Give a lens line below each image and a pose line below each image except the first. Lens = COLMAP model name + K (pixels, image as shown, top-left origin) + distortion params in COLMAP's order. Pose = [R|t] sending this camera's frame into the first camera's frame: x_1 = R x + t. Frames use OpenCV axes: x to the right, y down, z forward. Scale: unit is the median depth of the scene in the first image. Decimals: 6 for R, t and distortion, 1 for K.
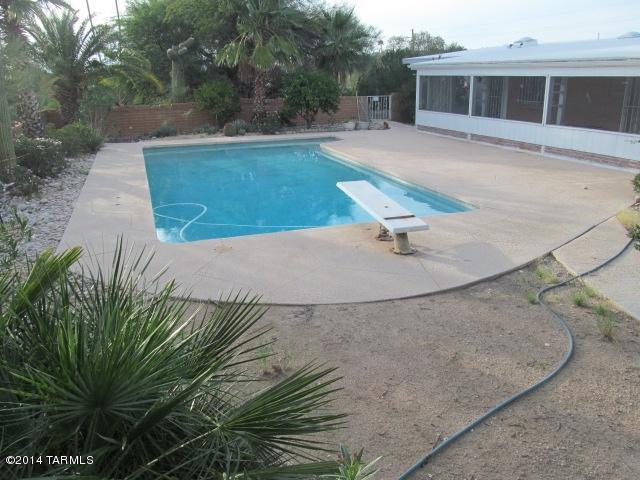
lens RADIAL K [[533.6, 0, 320.0], [0, 533.6, 240.0], [0, 0, 1]] dist [-0.059381, 0.000496]
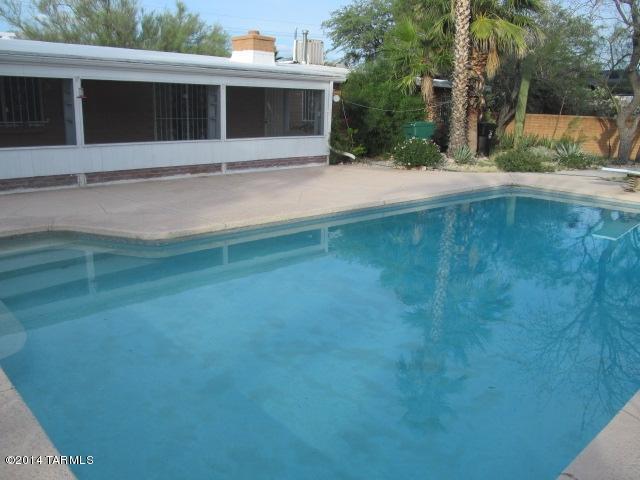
lens RADIAL K [[533.6, 0, 320.0], [0, 533.6, 240.0], [0, 0, 1]] dist [-0.059381, 0.000496]
pose [[-0.415222, -0.255464, 0.873115, -0.449901], [0.224852, 0.901164, 0.370602, -0.349788], [-0.881494, 0.350204, -0.316741, 1.157730]]
